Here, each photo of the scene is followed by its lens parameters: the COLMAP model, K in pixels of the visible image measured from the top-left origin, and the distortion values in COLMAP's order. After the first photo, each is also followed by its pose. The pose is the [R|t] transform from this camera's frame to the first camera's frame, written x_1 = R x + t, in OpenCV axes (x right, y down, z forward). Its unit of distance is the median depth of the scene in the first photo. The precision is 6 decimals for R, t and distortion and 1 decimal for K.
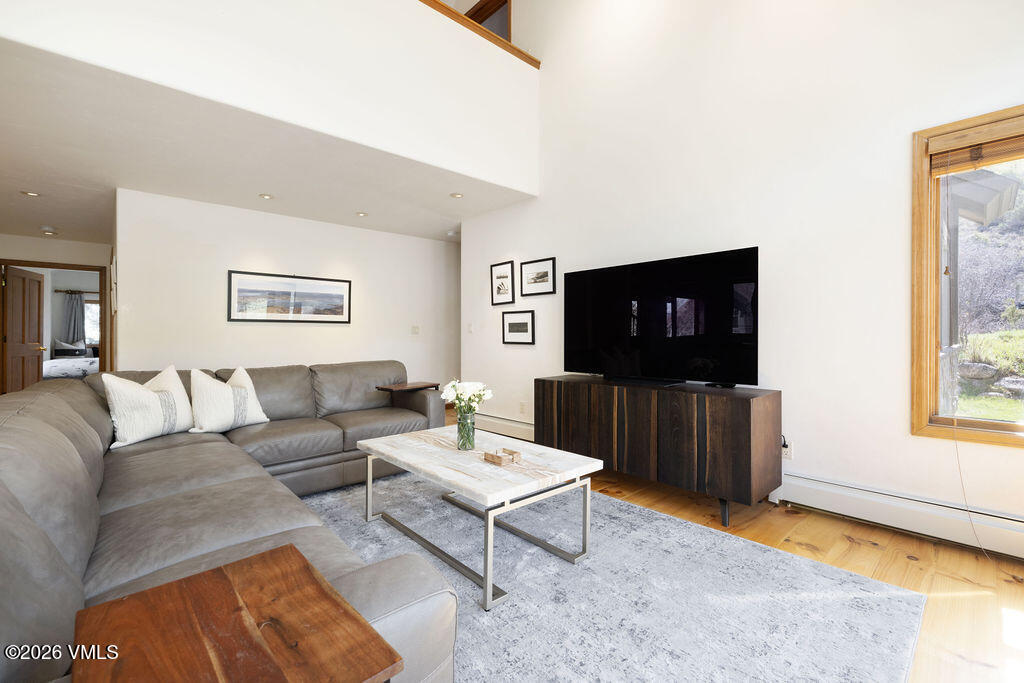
lens RADIAL K [[432.6, 0, 509.1], [0, 432.6, 339.3], [0, 0, 1]] dist [0.009445, -0.000563]
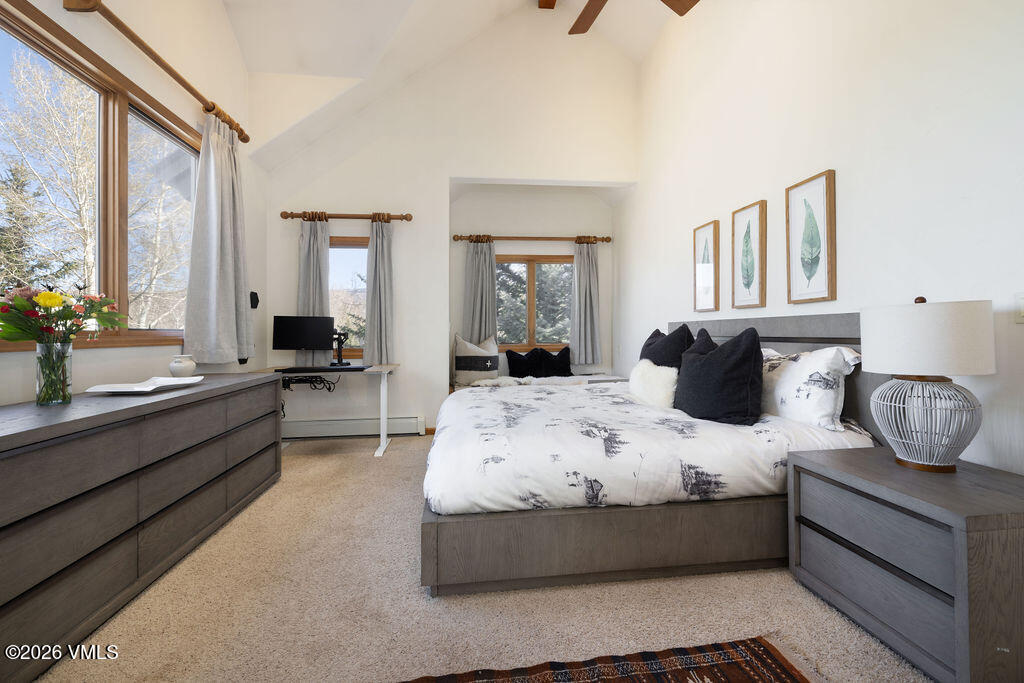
lens RADIAL K [[432.6, 0, 515.2], [0, 432.6, 334.5], [0, 0, 1]] dist [0.009445, -0.000563]
pose [[0.814690, -0.005244, -0.579873, -0.692186], [0.006990, 0.999975, 0.000778, -0.000666], [0.579855, -0.004687, 0.814706, 0.633712]]
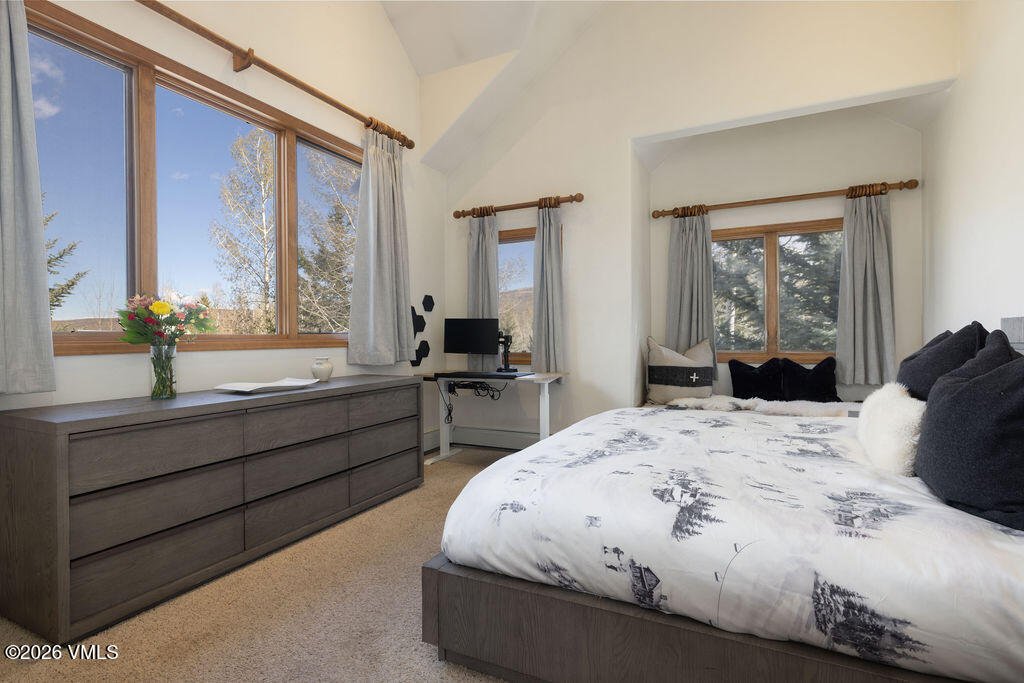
lens RADIAL K [[504.4, 0, 505.7], [0, 504.4, 340.5], [0, 0, 1]] dist [0.003202, 0.001551]
pose [[0.358557, 0.003737, -0.933500, -0.660988], [0.002830, 0.999983, 0.005091, -0.001255], [0.933503, -0.004467, 0.358541, 0.709380]]
